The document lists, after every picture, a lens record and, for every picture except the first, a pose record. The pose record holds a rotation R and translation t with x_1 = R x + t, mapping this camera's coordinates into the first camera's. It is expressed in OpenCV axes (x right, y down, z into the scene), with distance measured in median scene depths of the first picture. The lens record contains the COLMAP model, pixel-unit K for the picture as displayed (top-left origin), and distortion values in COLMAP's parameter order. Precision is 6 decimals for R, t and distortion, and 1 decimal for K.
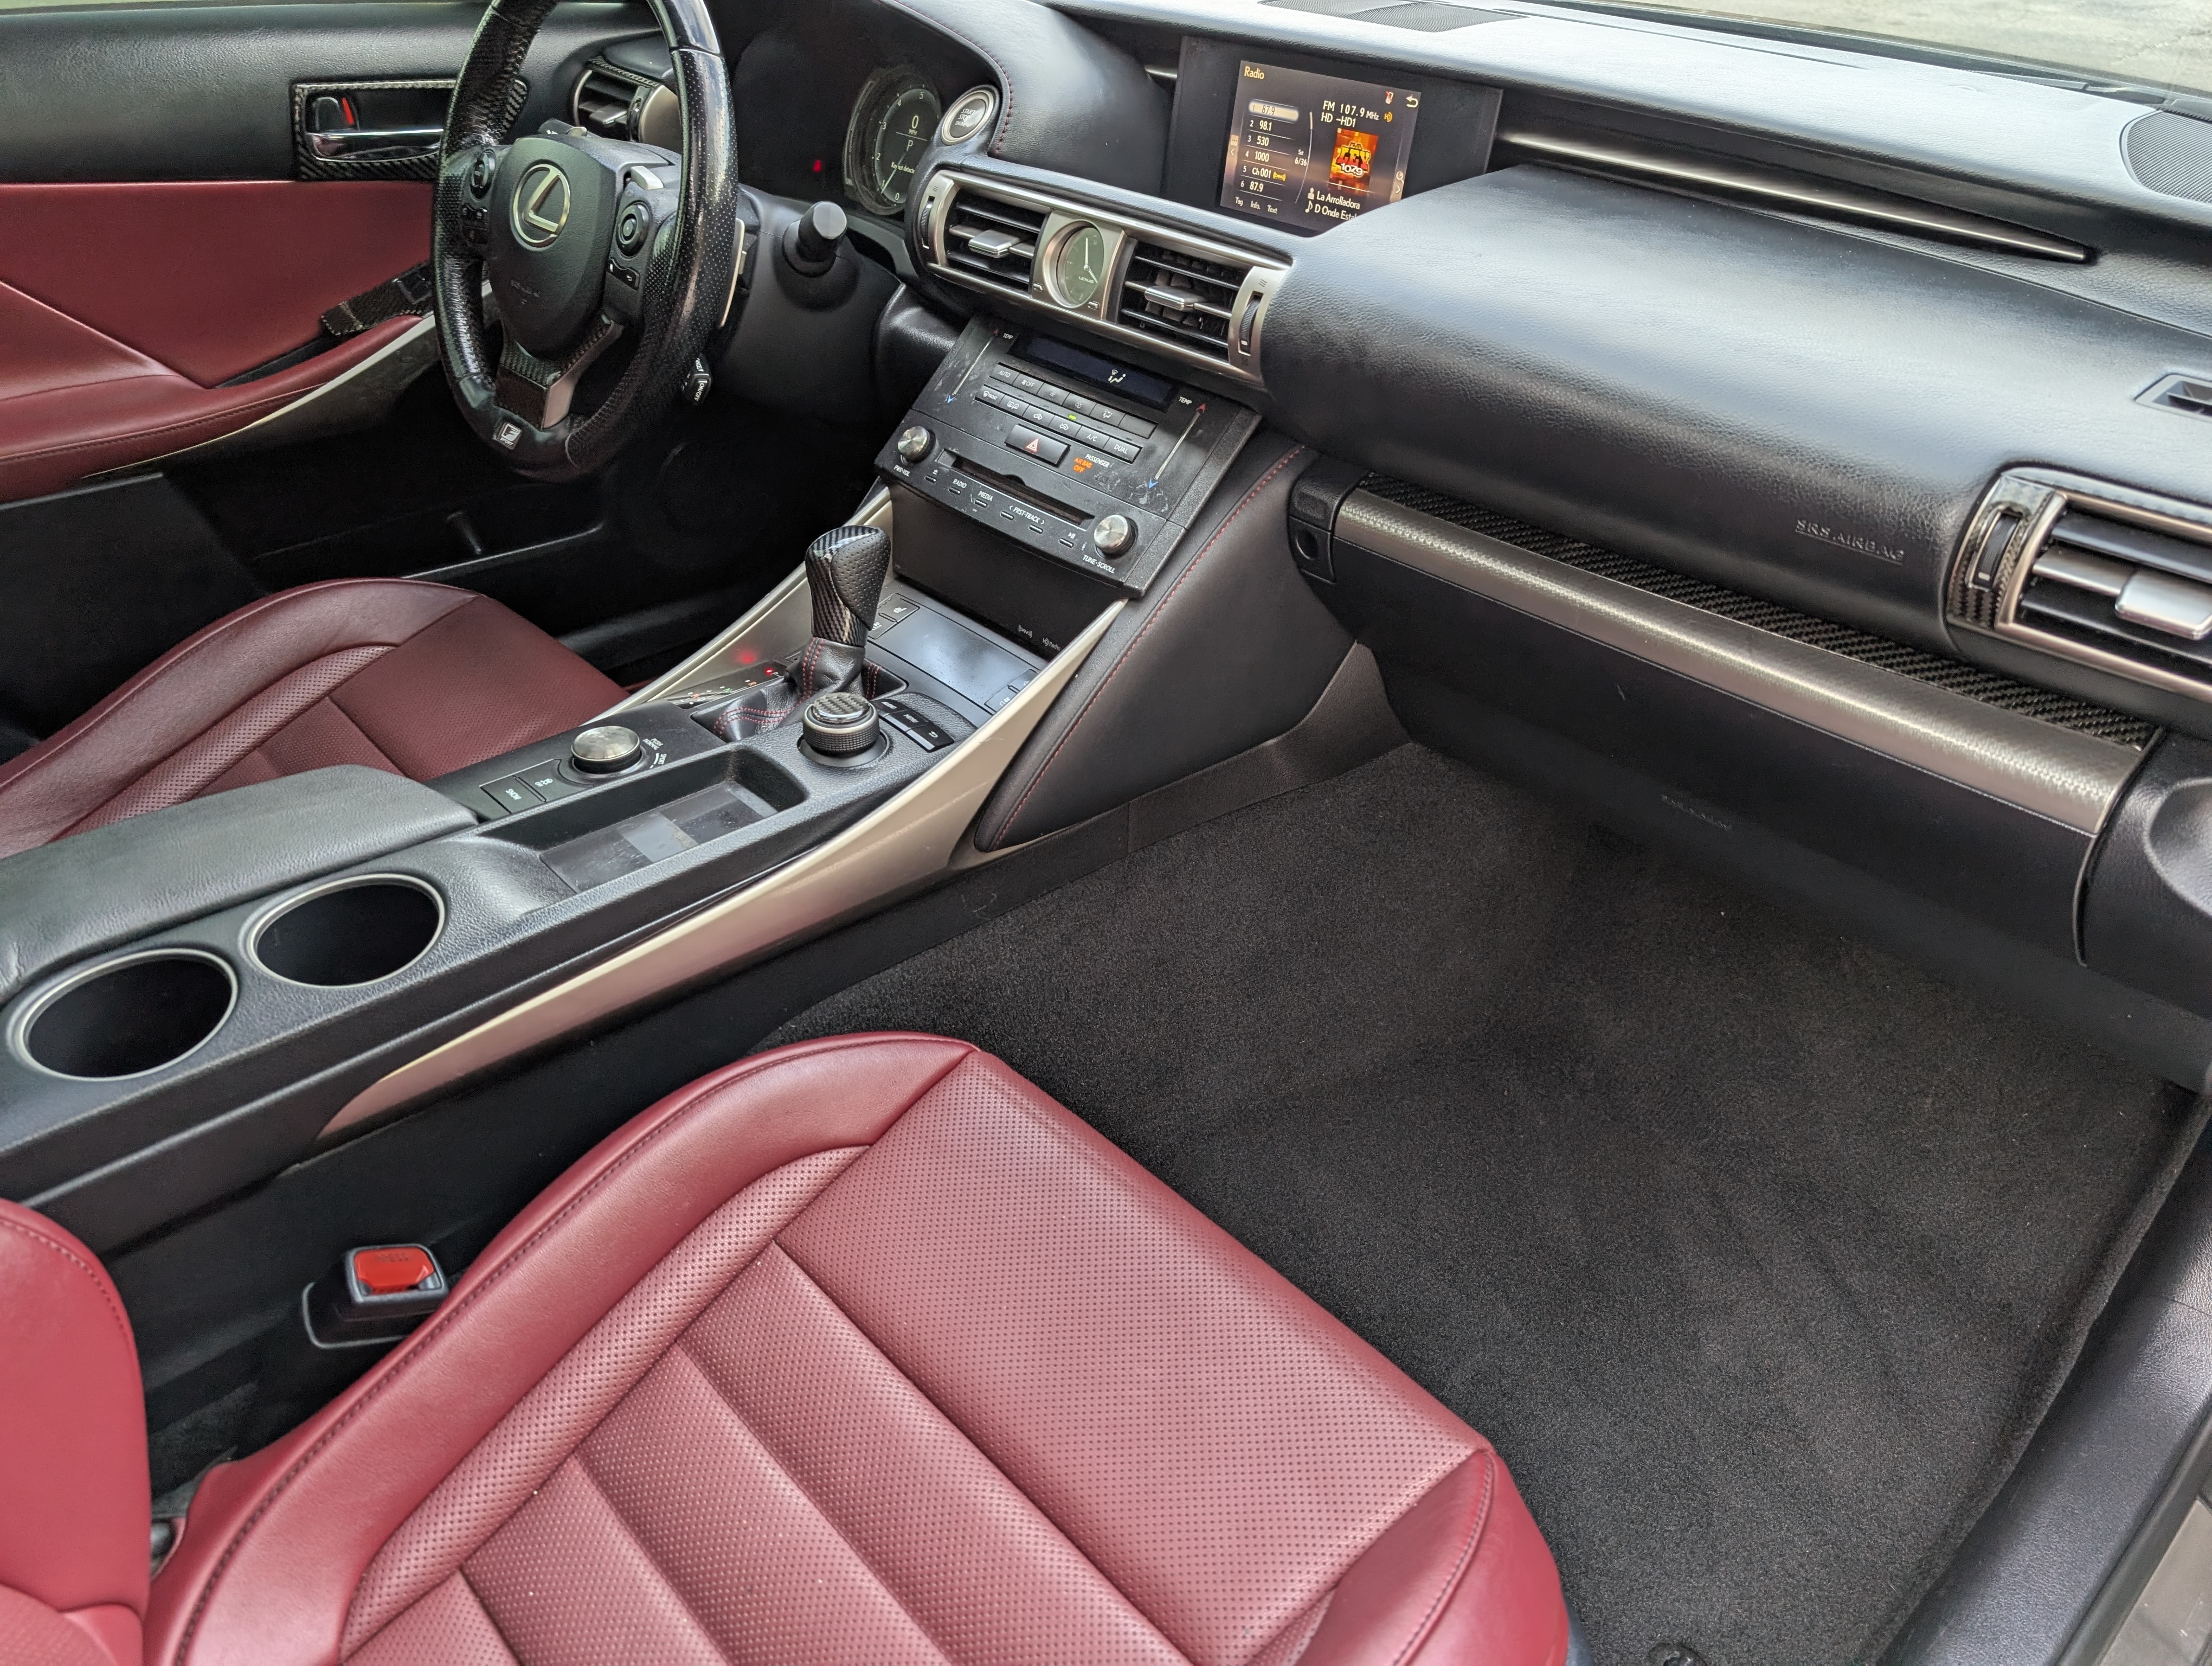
lens RADIAL K [[1562.9, 0, 1105.3], [0, 1562.9, 833.7], [0, 0, 1]] dist [0.005563, -0.001746]
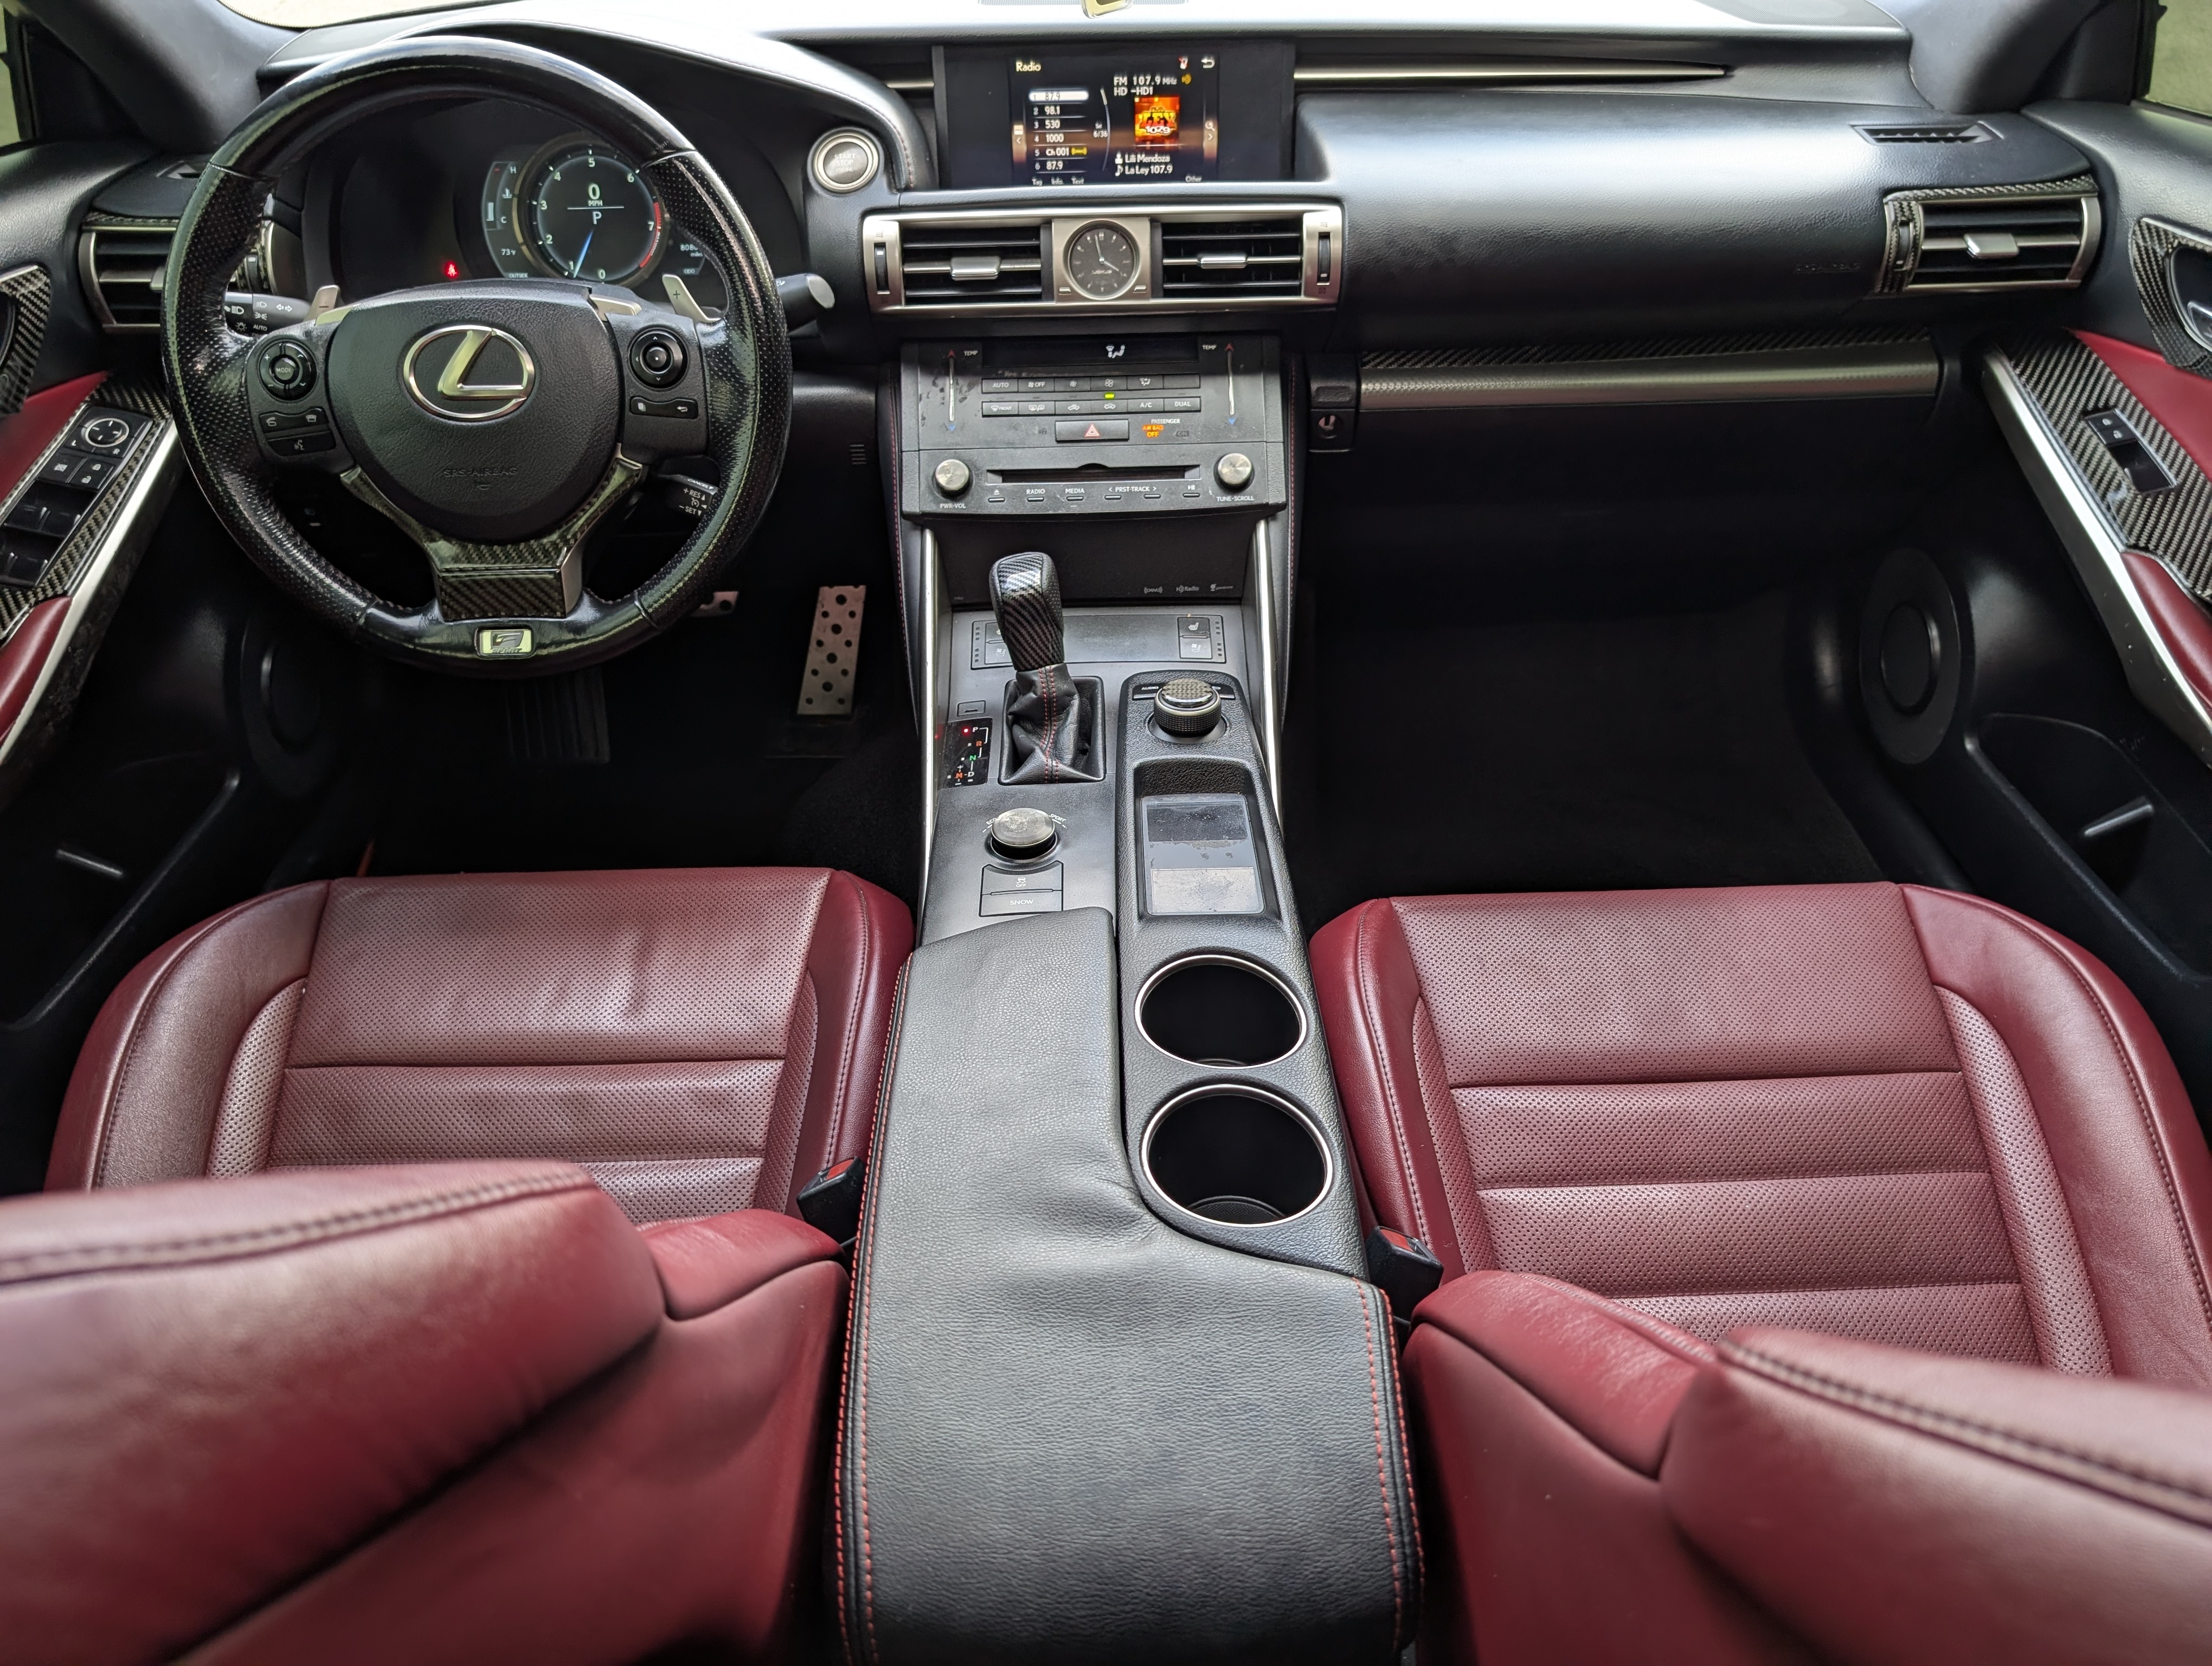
lens RADIAL K [[1562.9, 0, 1105.3], [0, 1562.9, 833.7], [0, 0, 1]] dist [0.005563, -0.001746]
pose [[0.667748, -0.469225, 0.577876, -0.795179], [0.443583, 0.874246, 0.197303, -0.212165], [-0.597786, 0.124587, 0.791916, 0.160359]]
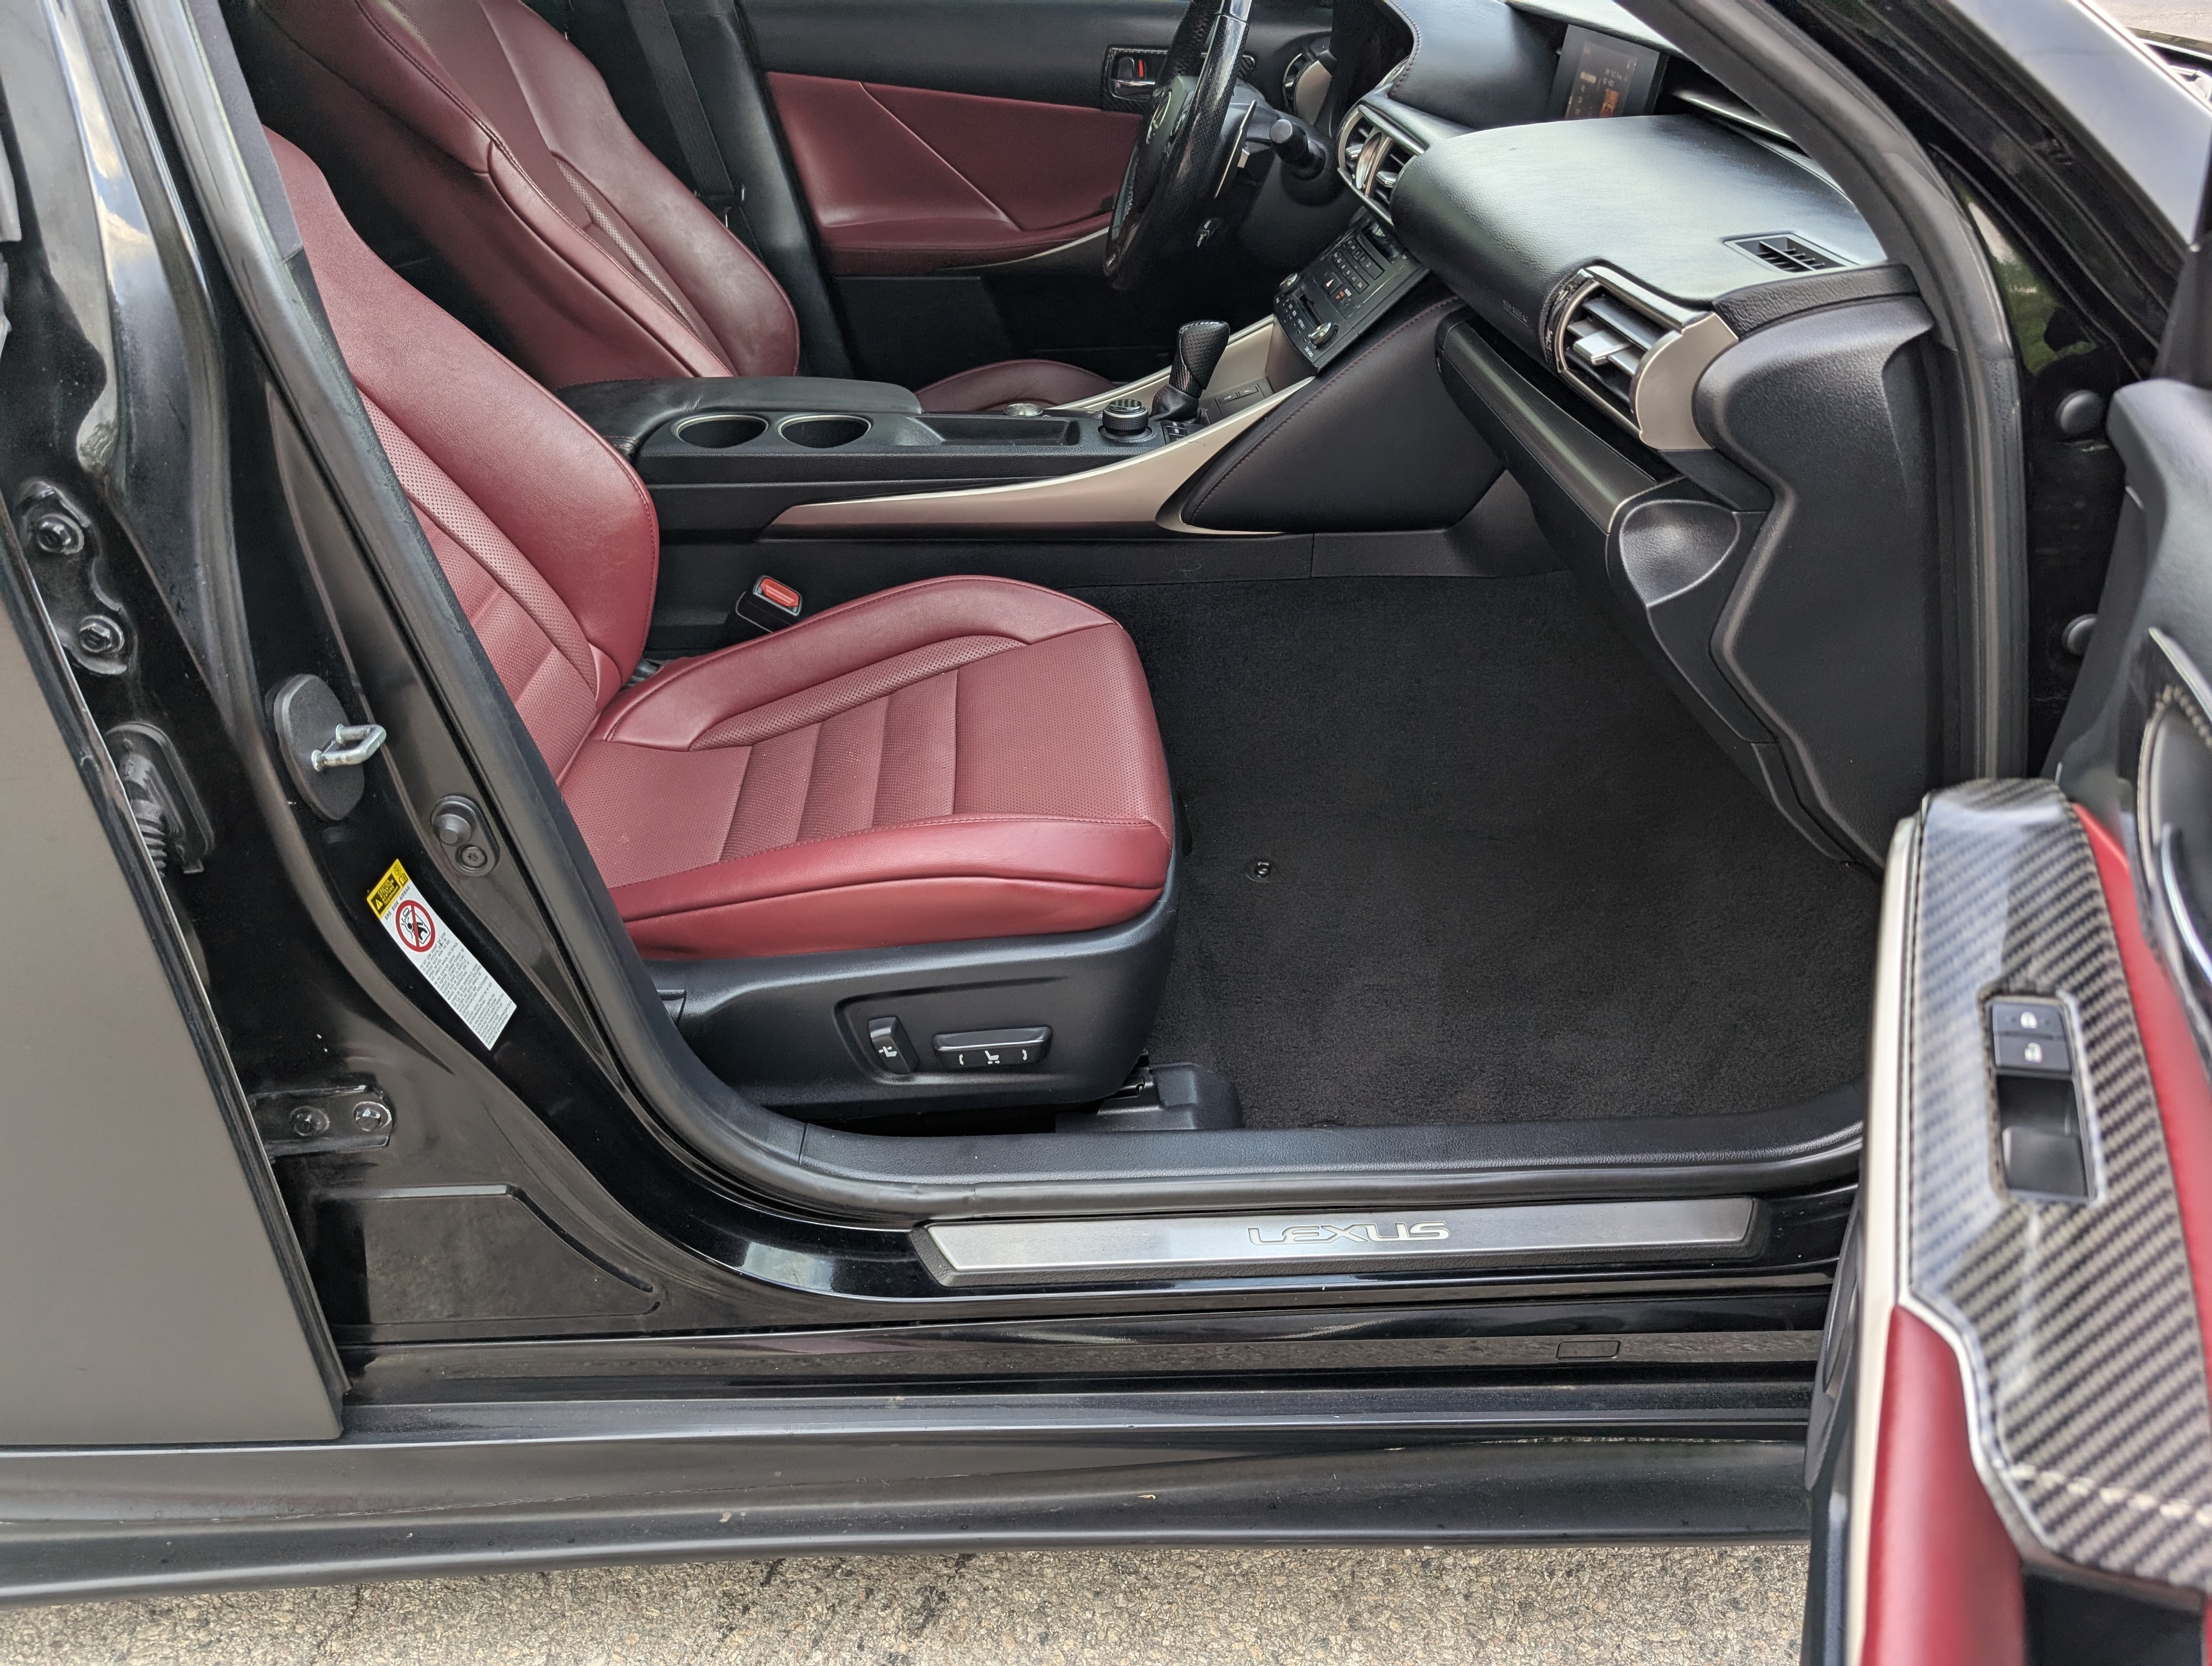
lens RADIAL K [[1562.9, 0, 1105.3], [0, 1562.9, 833.7], [0, 0, 1]] dist [0.005563, -0.001746]
pose [[0.759568, 0.316505, -0.568226, 0.820396], [-0.339313, 0.938141, 0.068978, 0.216543], [0.554908, 0.140413, 0.819976, -0.266470]]
